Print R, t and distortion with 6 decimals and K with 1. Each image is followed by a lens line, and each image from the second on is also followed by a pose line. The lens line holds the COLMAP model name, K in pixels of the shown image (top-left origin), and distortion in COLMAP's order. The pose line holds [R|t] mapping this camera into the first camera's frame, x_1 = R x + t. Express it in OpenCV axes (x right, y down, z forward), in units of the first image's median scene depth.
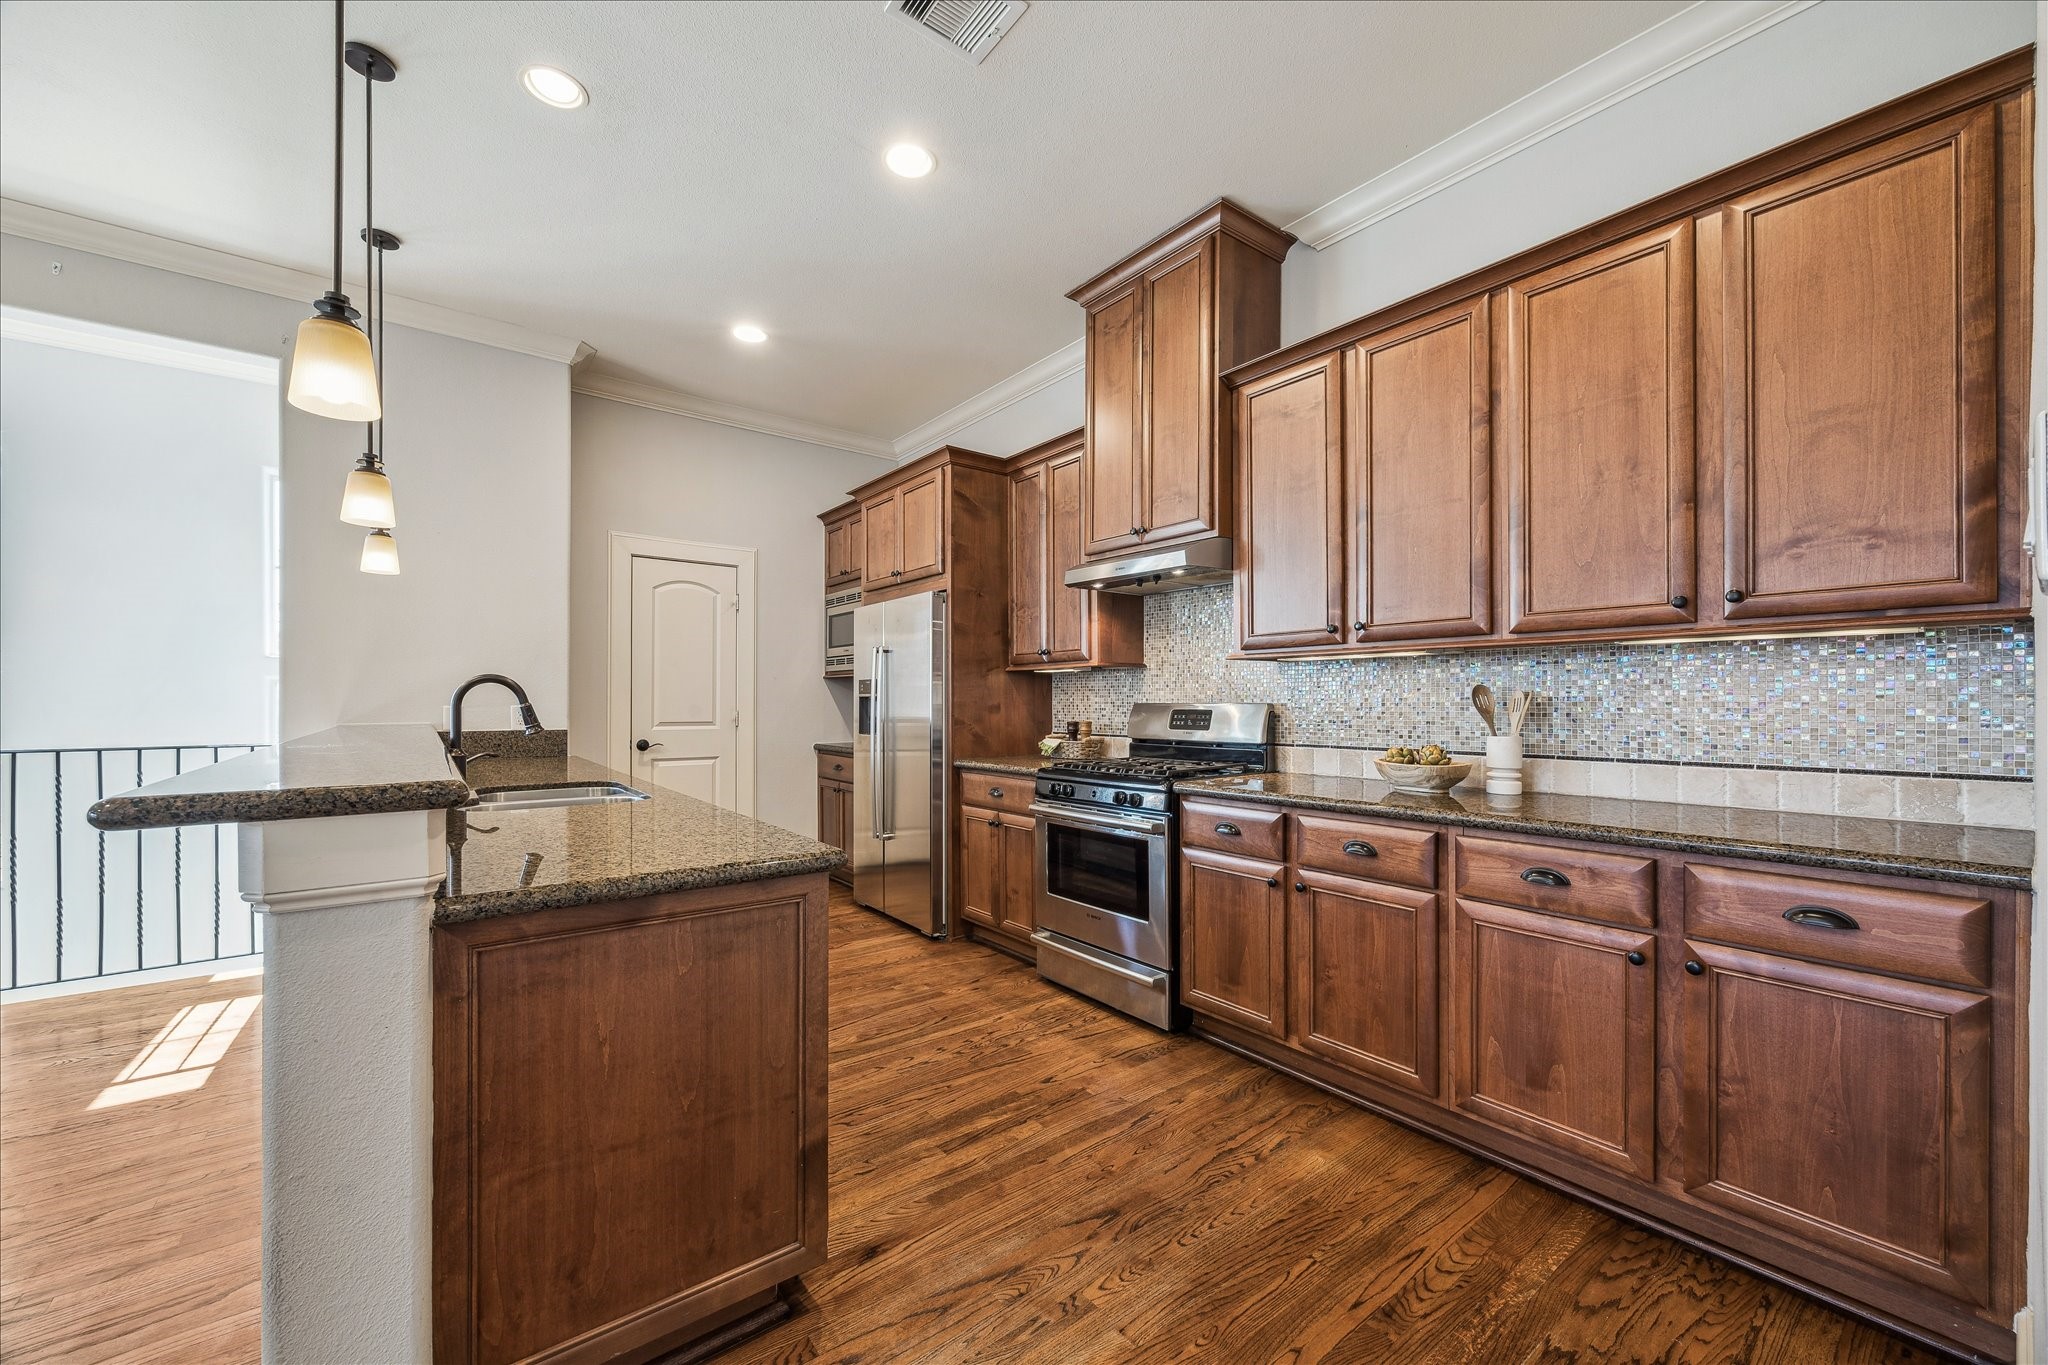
lens RADIAL K [[790.9, 0, 1022.4], [0, 790.9, 693.1], [0, 0, 1]] dist [-0.008496, -0.000293]
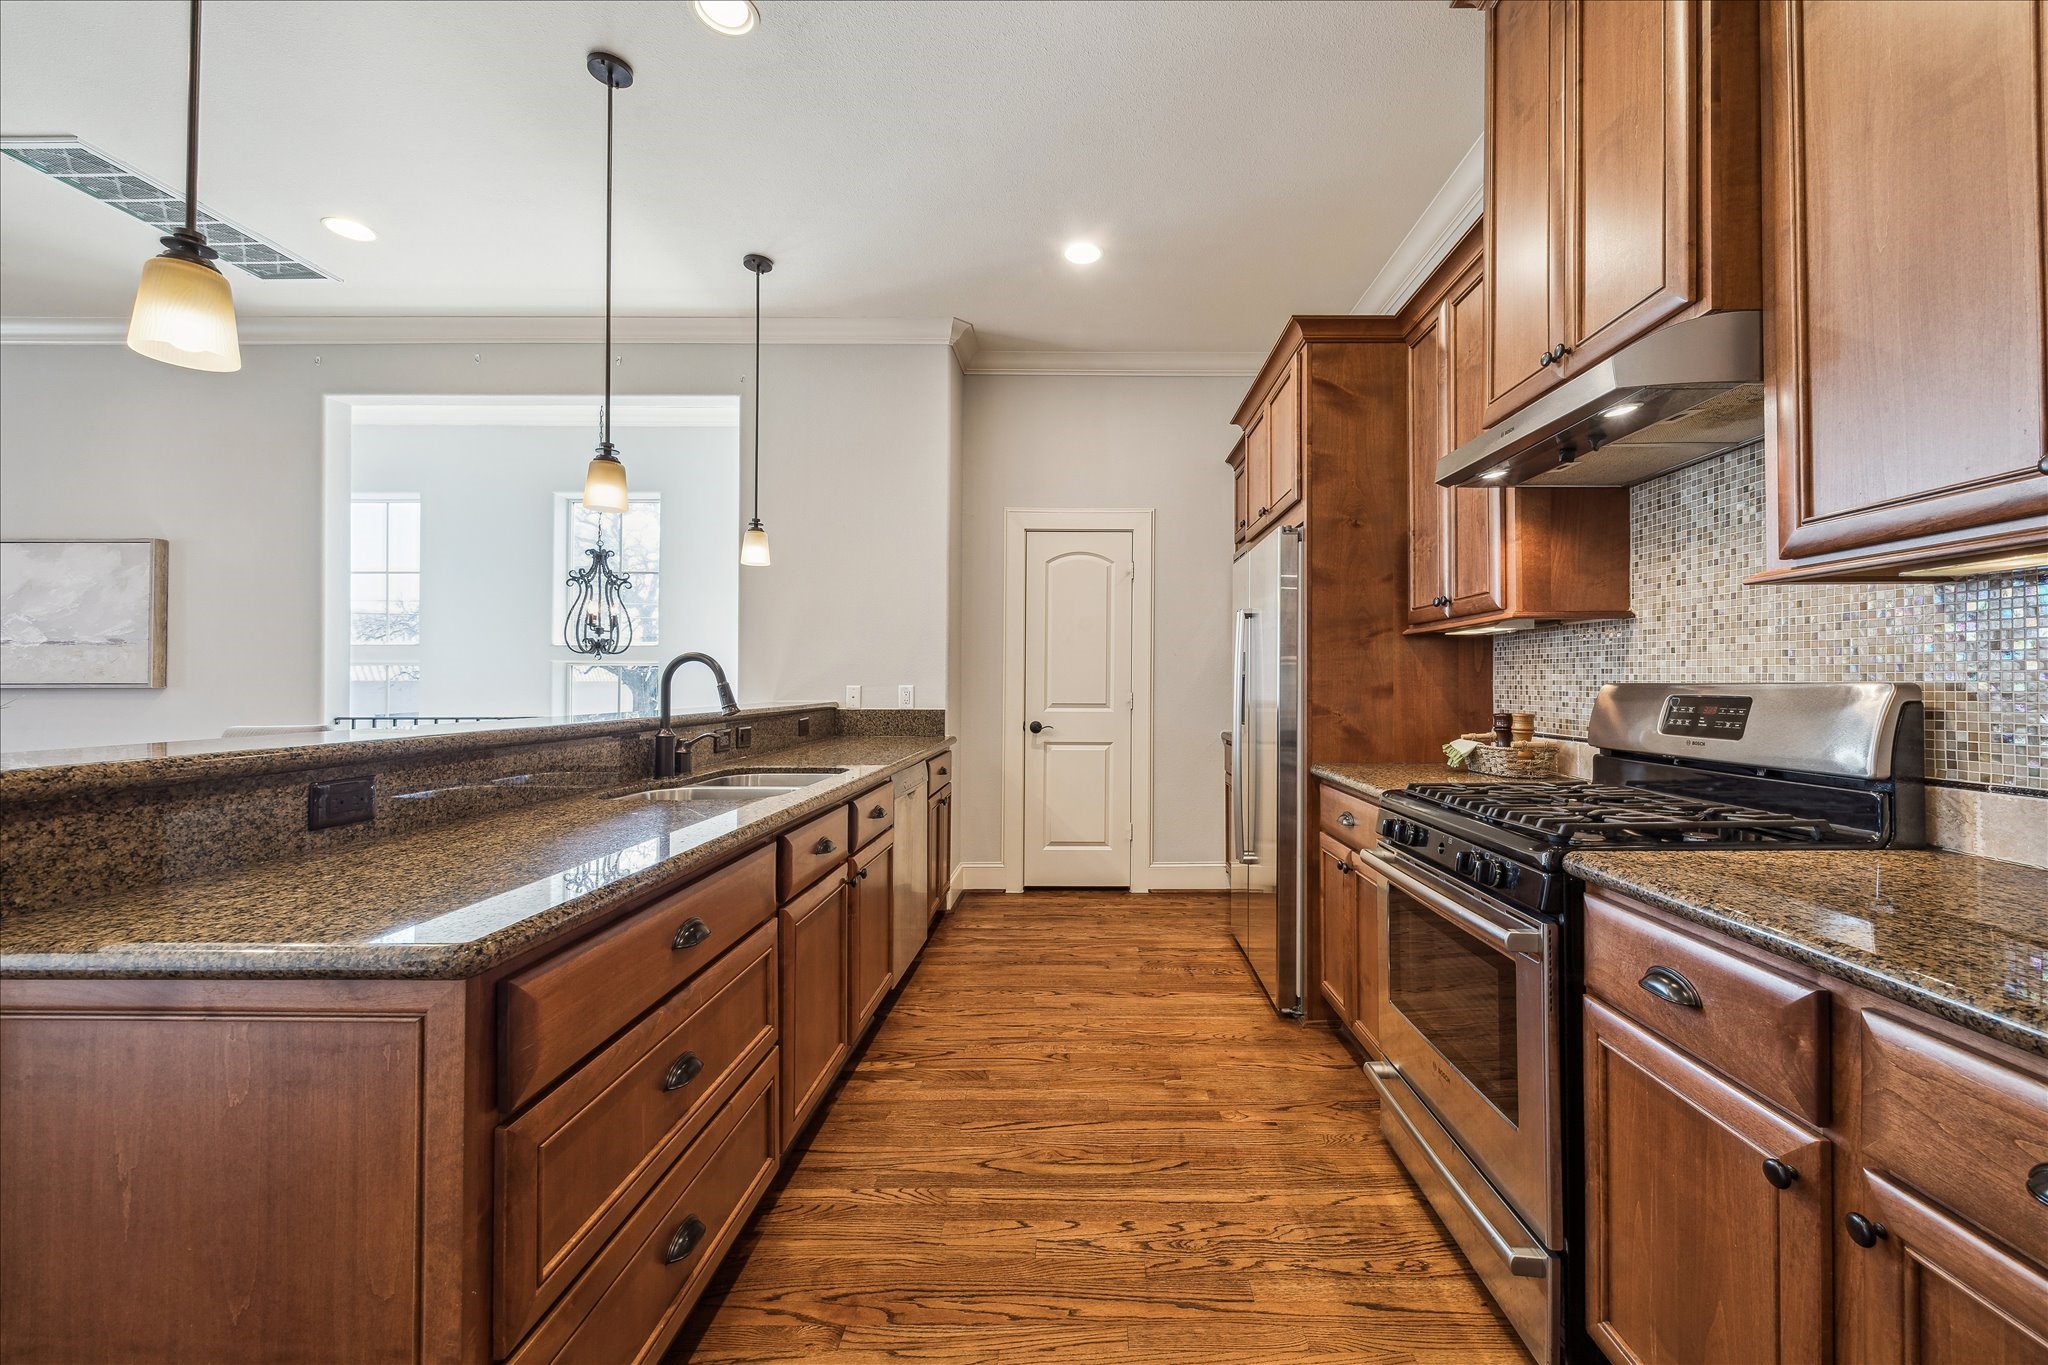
lens RADIAL K [[790.9, 0, 1070.3], [0, 790.9, 671.1], [0, 0, 1]] dist [-0.008496, -0.000293]
pose [[0.792981, -0.008540, -0.609187, 0.245653], [0.006222, 0.999963, -0.005919, 0.007263], [0.609215, 0.000904, 0.793005, 0.458915]]
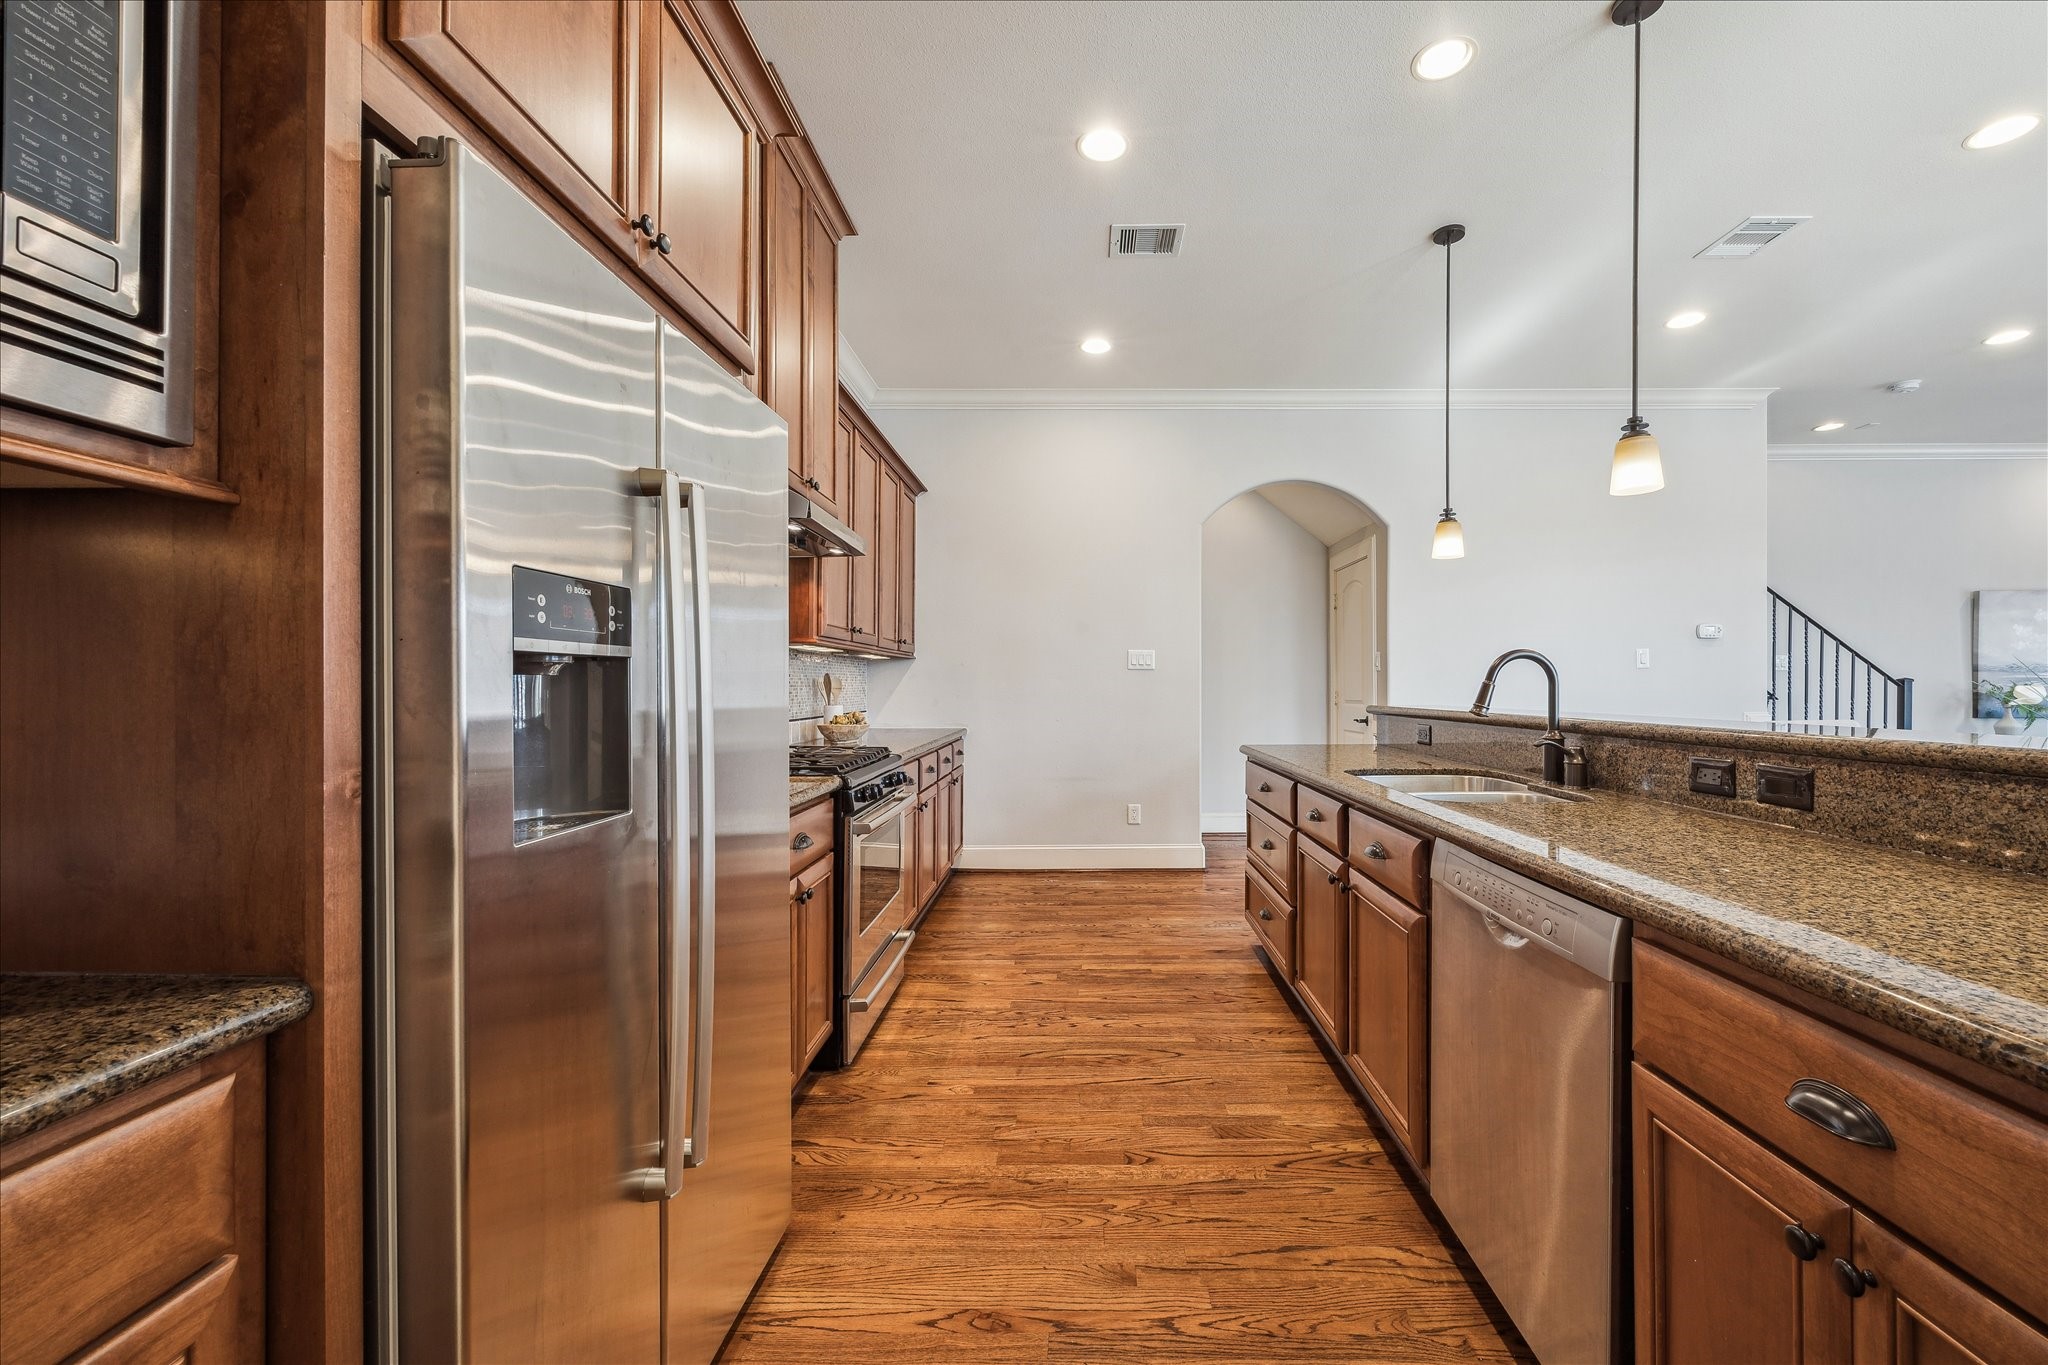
lens RADIAL K [[790.9, 0, 1059.9], [0, 790.9, 695.1], [0, 0, 1]] dist [-0.008496, -0.000293]
pose [[-0.786516, 0.001175, 0.617569, -0.700243], [-0.000012, 0.999998, -0.001919, 0.030325], [-0.617570, -0.001517, -0.786514, 1.769005]]
